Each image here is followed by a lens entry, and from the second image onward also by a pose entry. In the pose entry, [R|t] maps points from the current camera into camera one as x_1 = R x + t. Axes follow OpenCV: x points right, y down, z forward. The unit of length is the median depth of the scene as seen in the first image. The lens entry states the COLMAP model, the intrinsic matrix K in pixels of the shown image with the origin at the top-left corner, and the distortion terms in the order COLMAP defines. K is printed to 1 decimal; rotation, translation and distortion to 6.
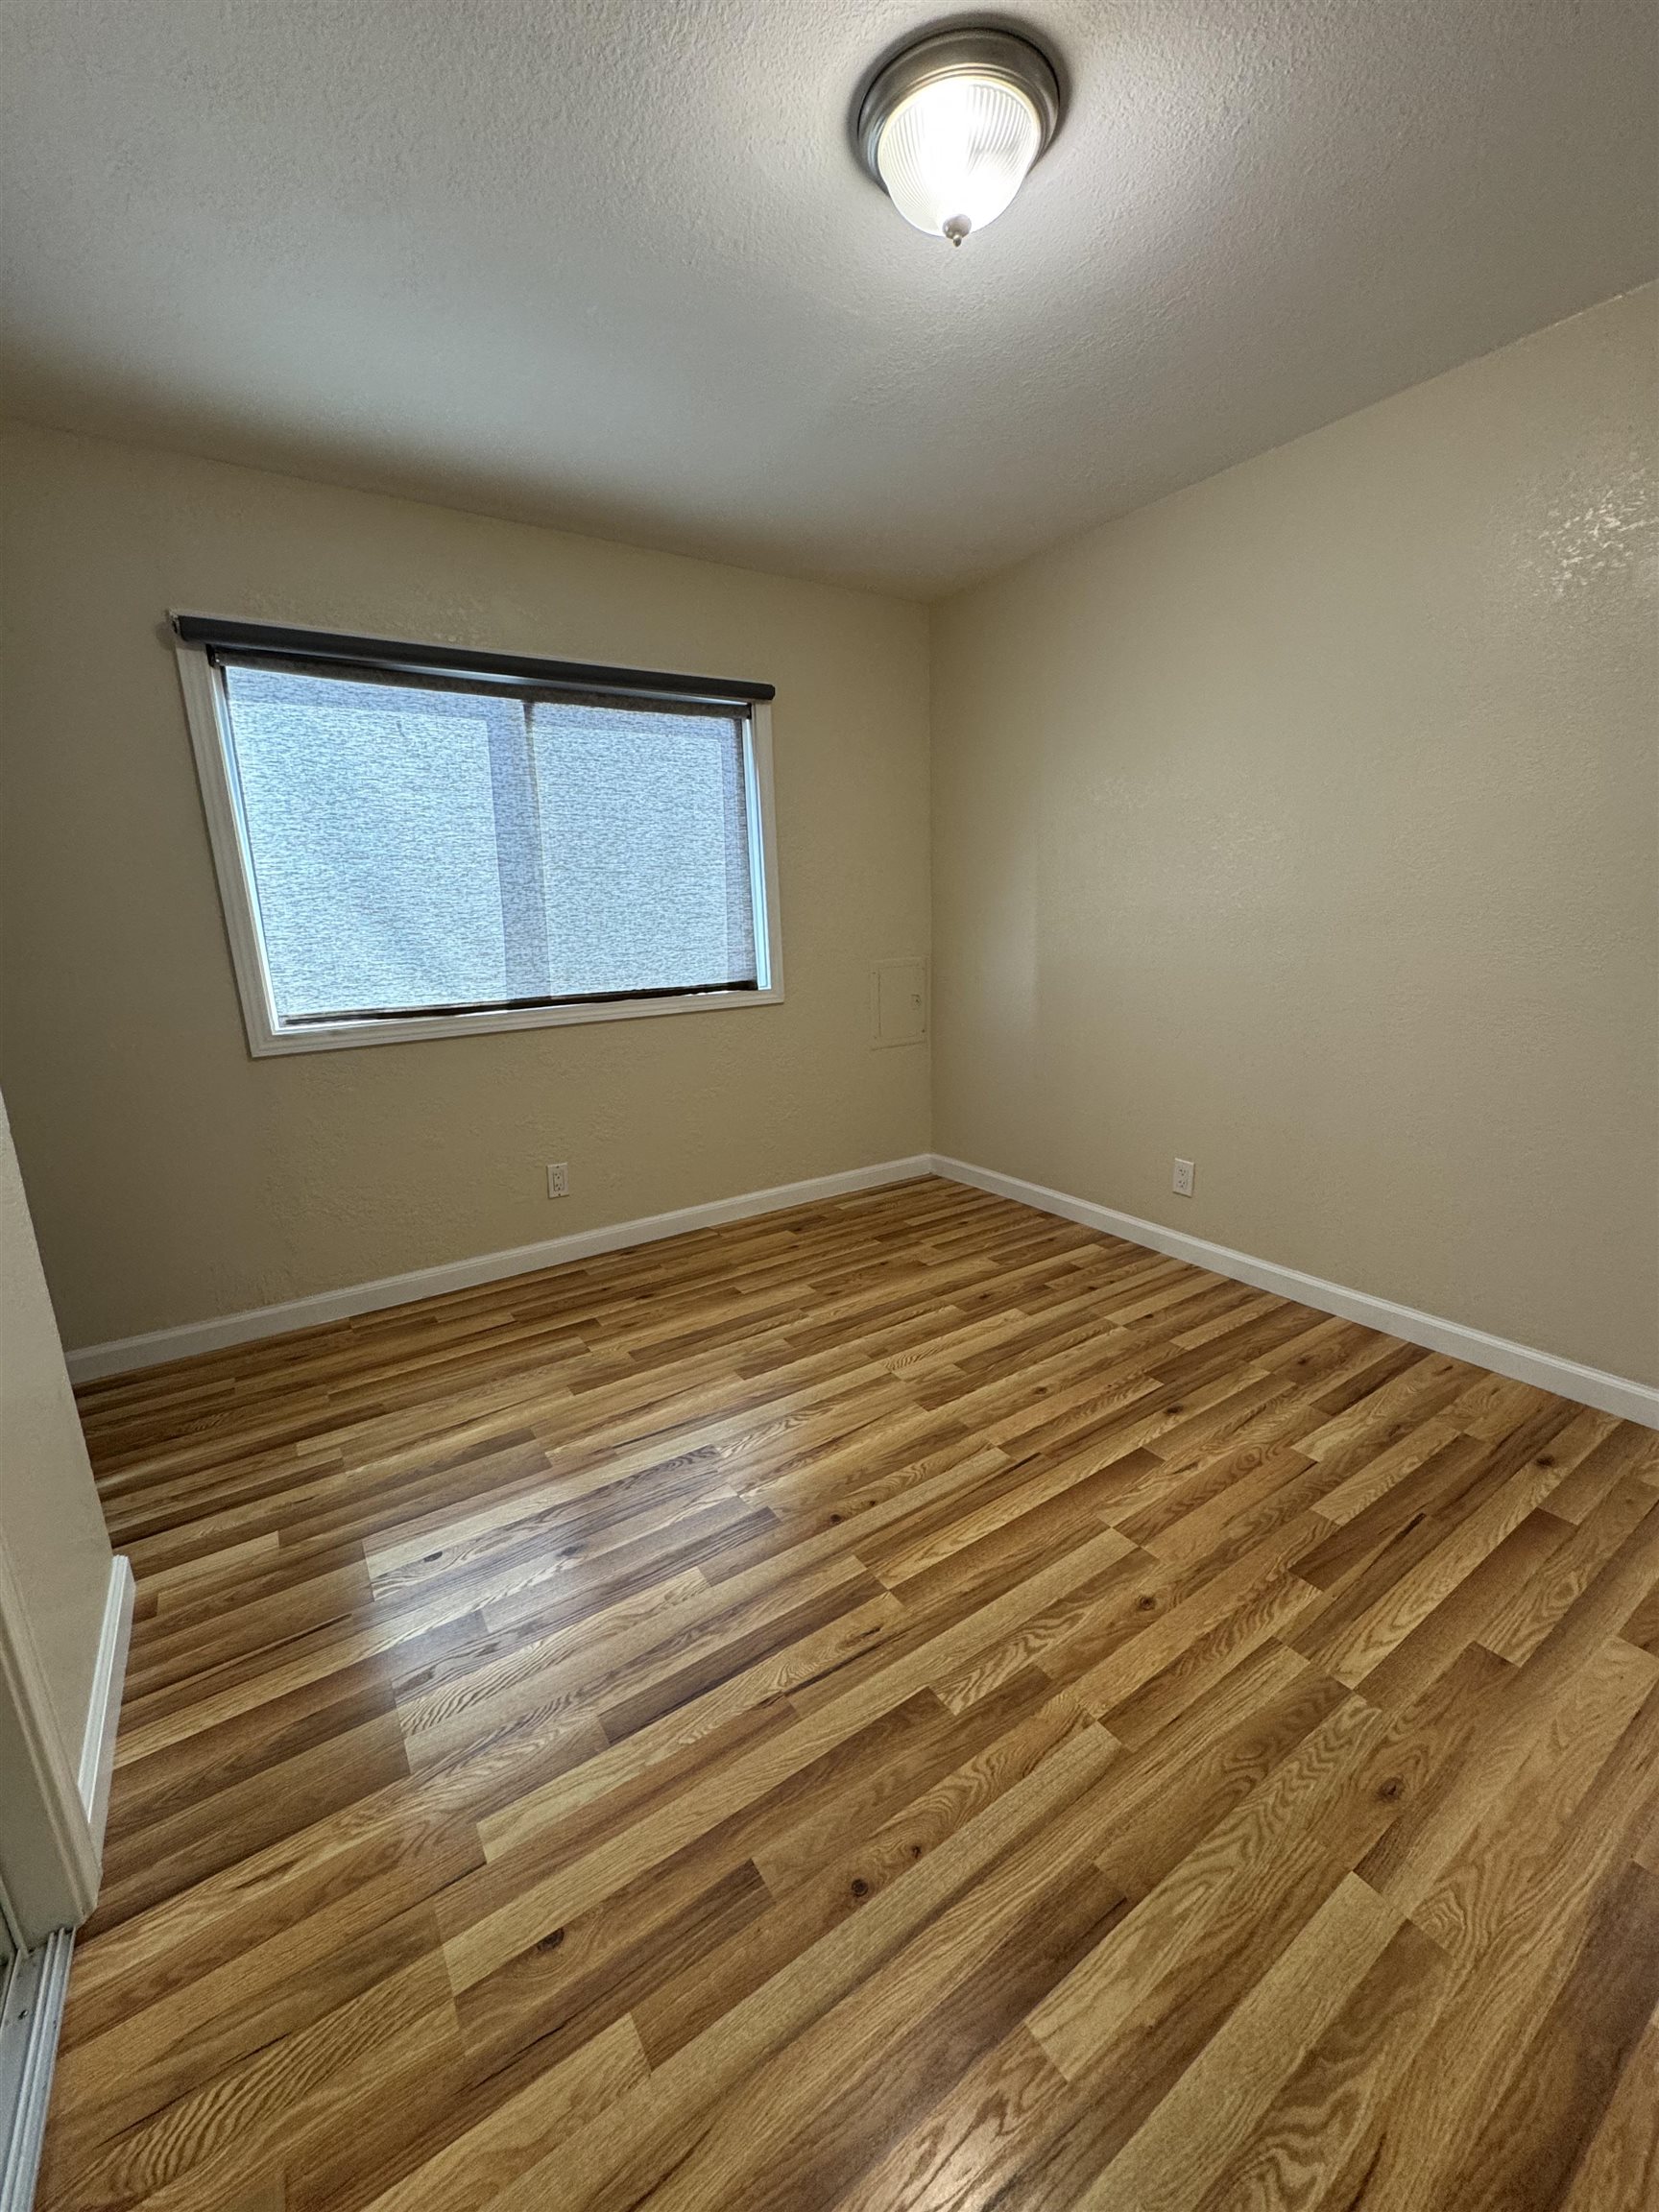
lens RADIAL K [[880.4, 0, 831.5], [0, 880.4, 1107.4], [0, 0, 1]] dist [-0.004246, 0.000933]
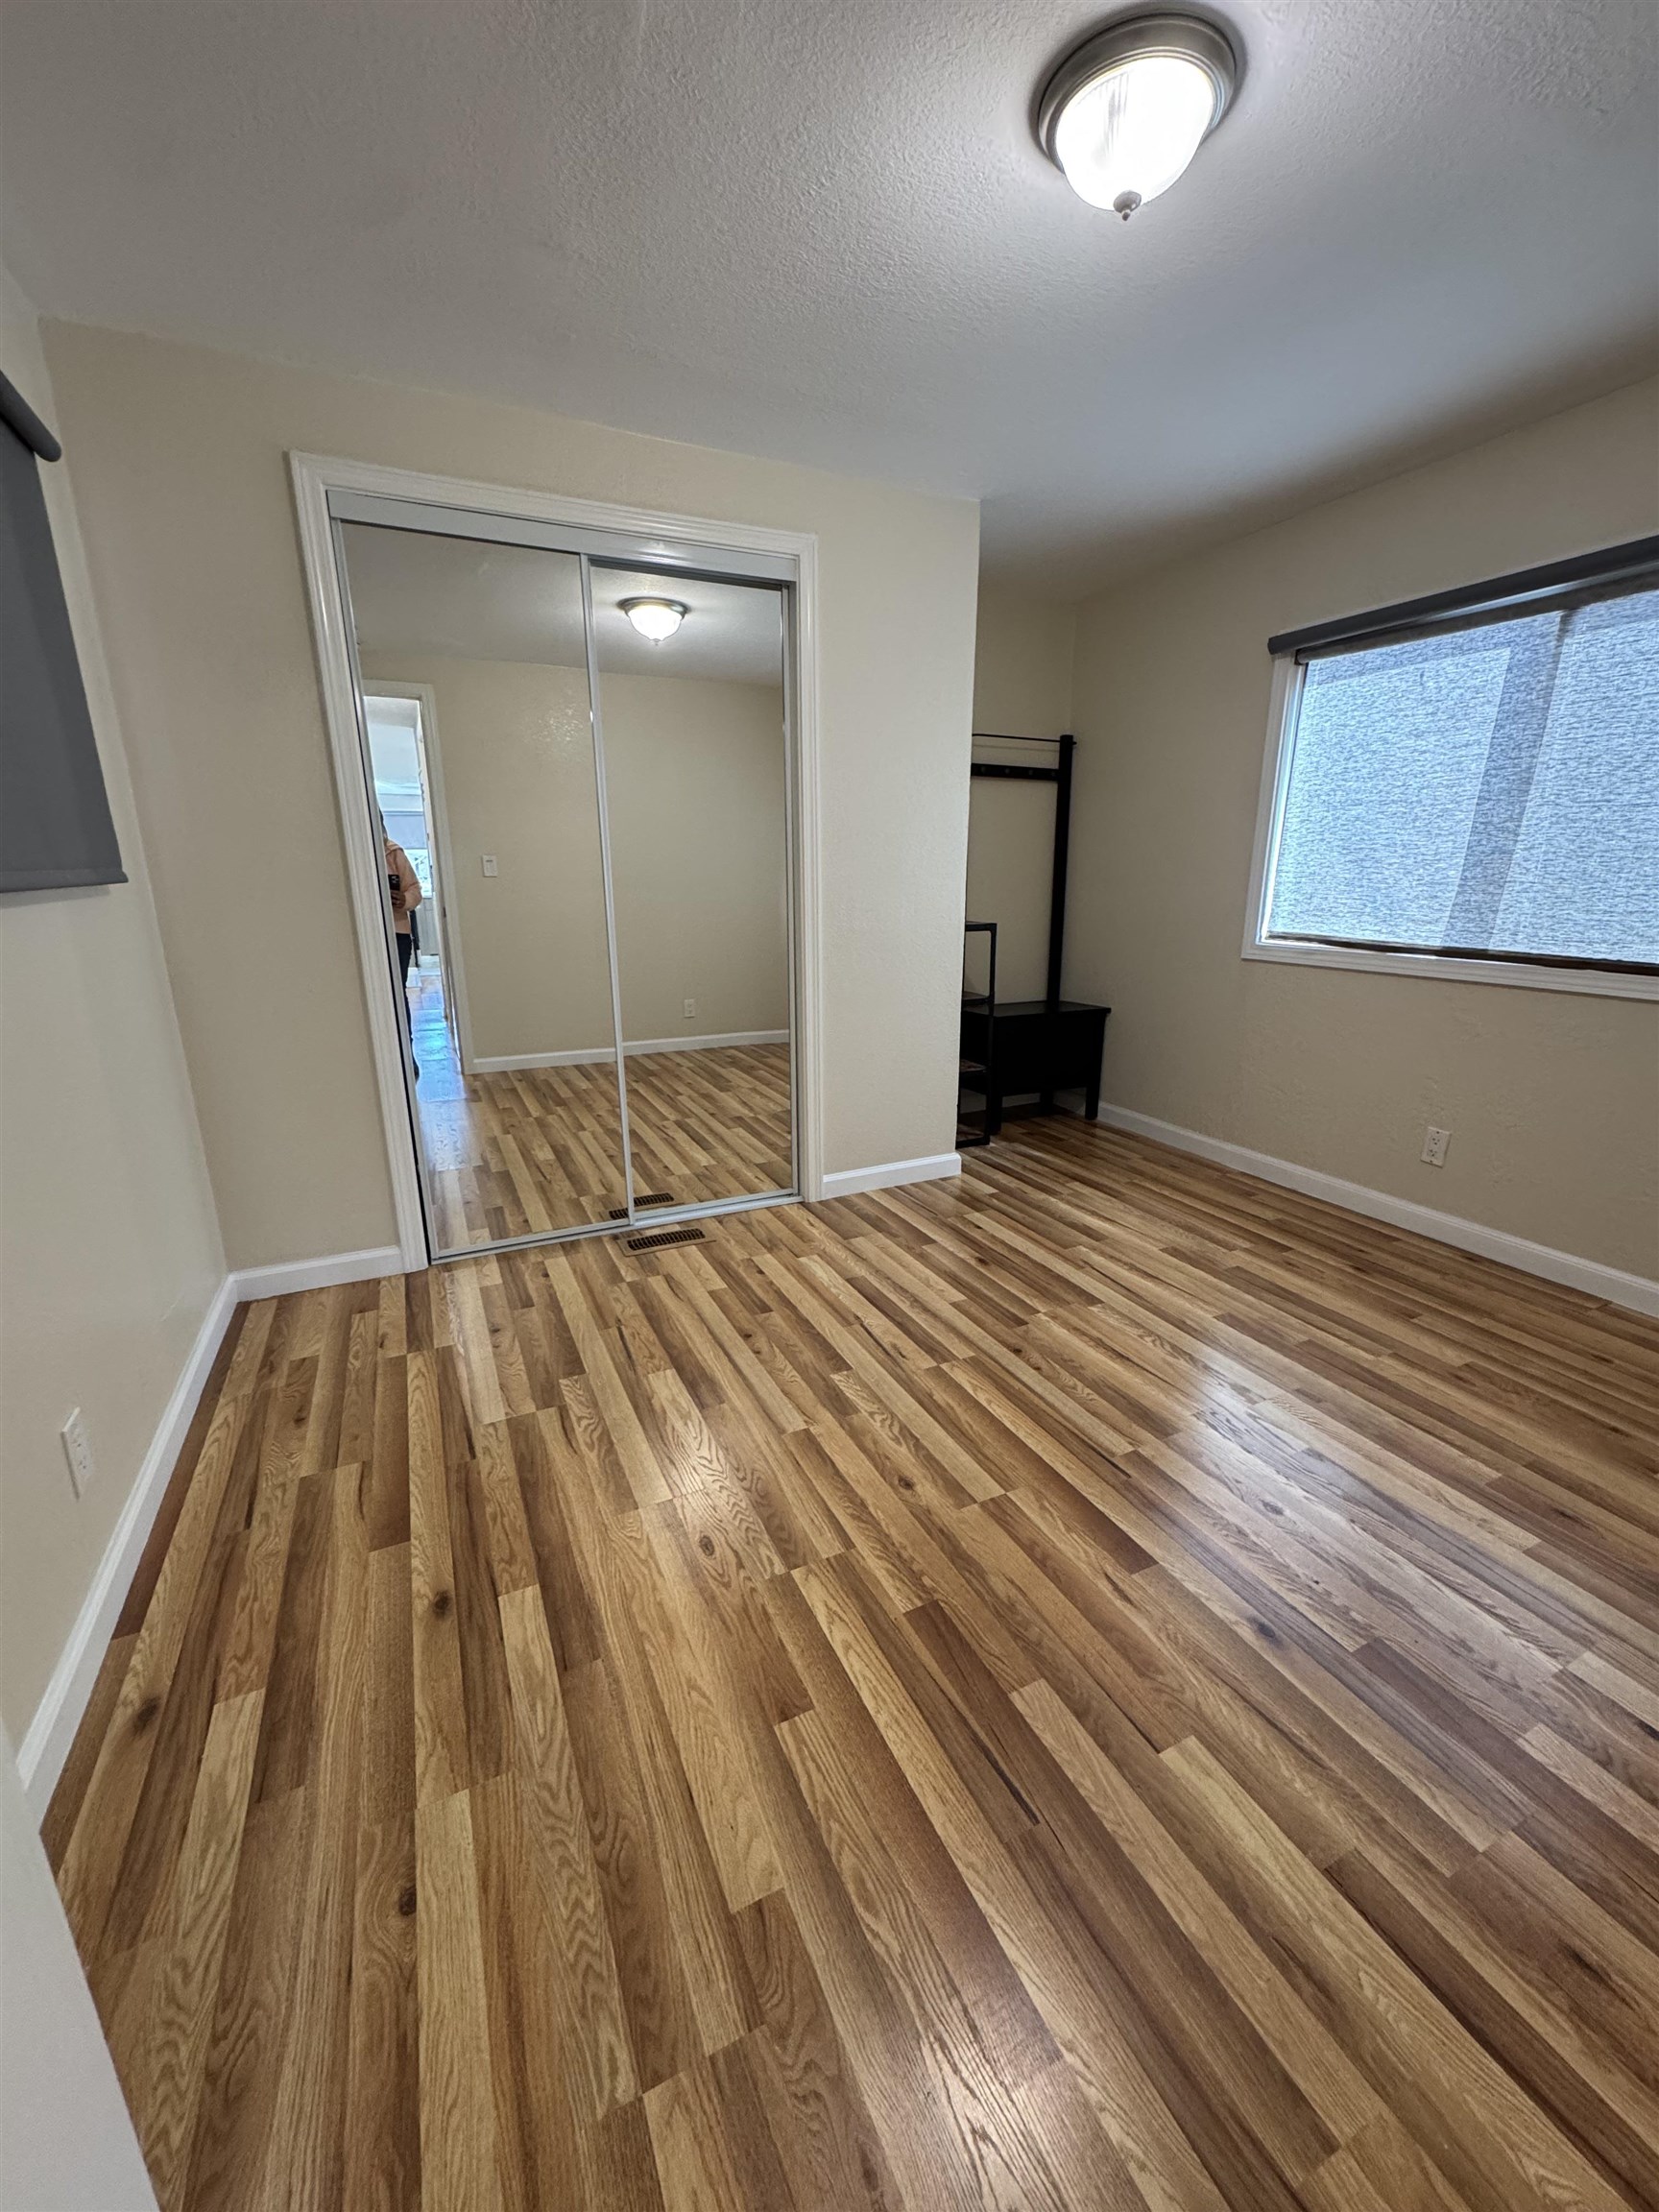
lens RADIAL K [[880.4, 0, 831.2], [0, 880.4, 1108.2], [0, 0, 1]] dist [-0.004246, 0.000933]
pose [[-0.144457, 0.286786, -0.947041, 0.931522], [-0.222945, 0.923038, 0.313524, -0.148598], [0.964068, 0.256428, -0.069401, 0.620406]]
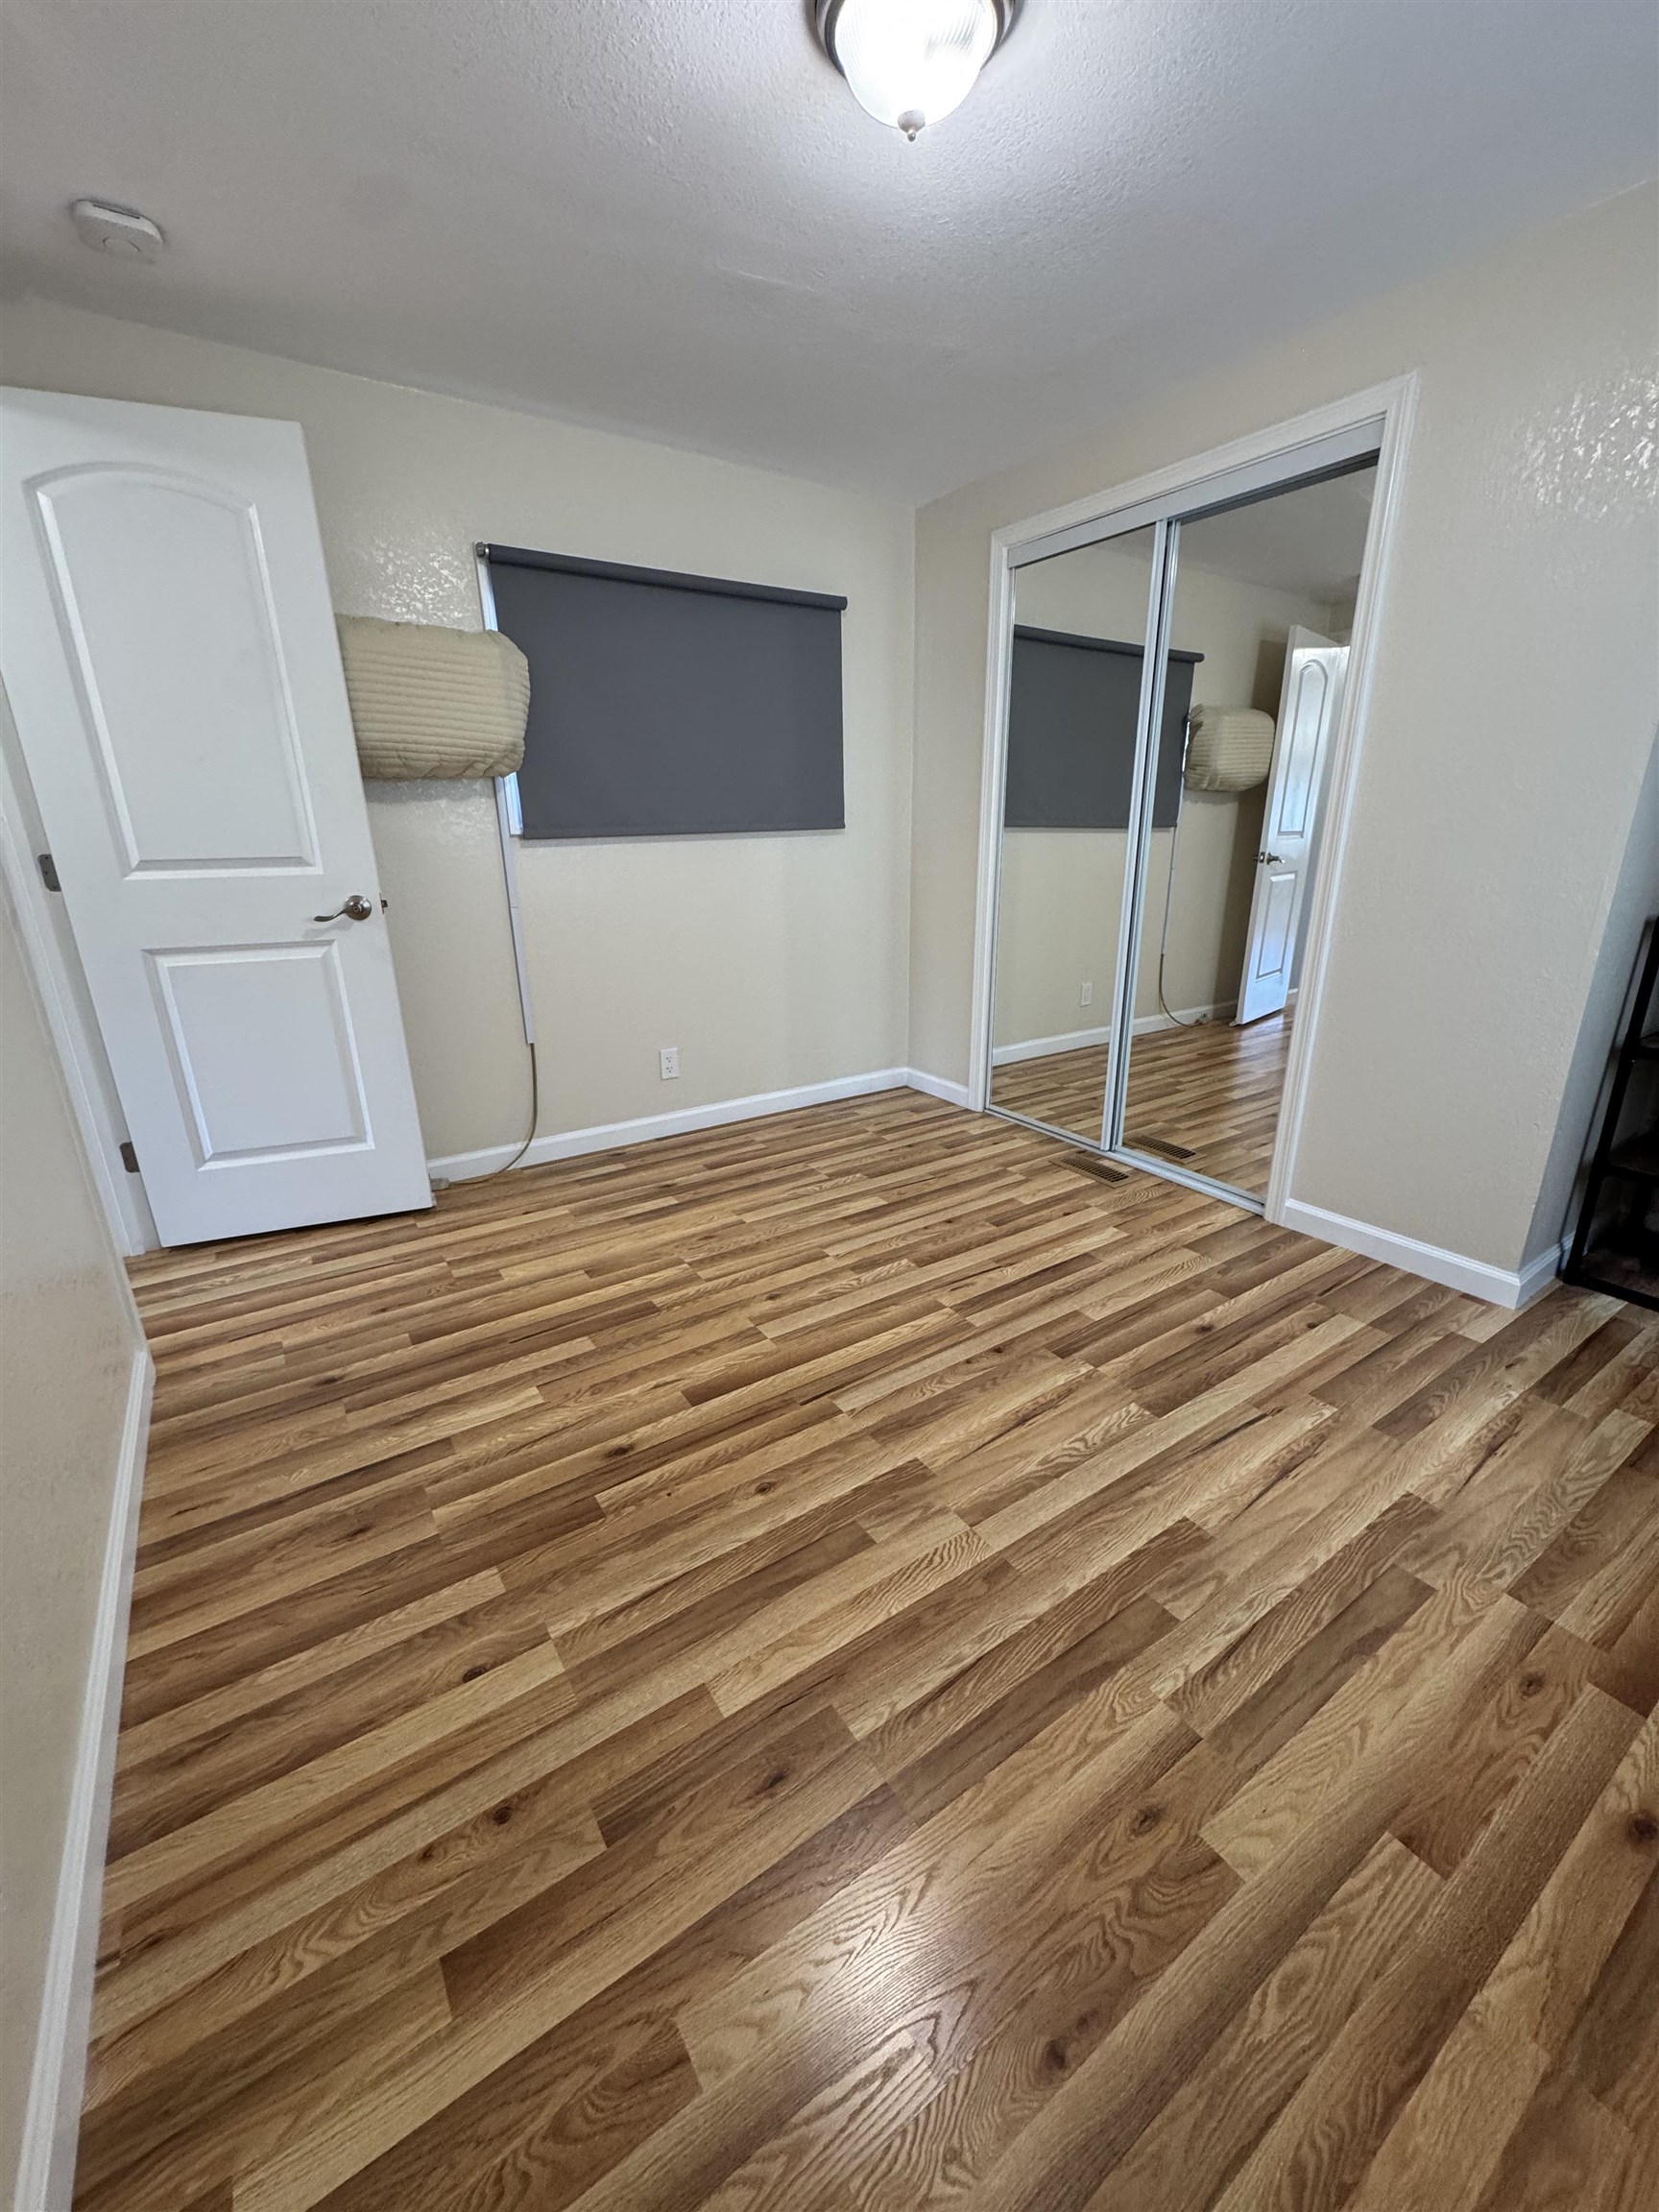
lens RADIAL K [[880.4, 0, 831.7], [0, 880.4, 1107.2], [0, 0, 1]] dist [-0.004246, 0.000933]
pose [[-0.999196, 0.038642, 0.010660, 0.165760], [0.038472, 0.849747, 0.525785, -0.351621], [0.011259, 0.525773, -0.850551, 1.510015]]
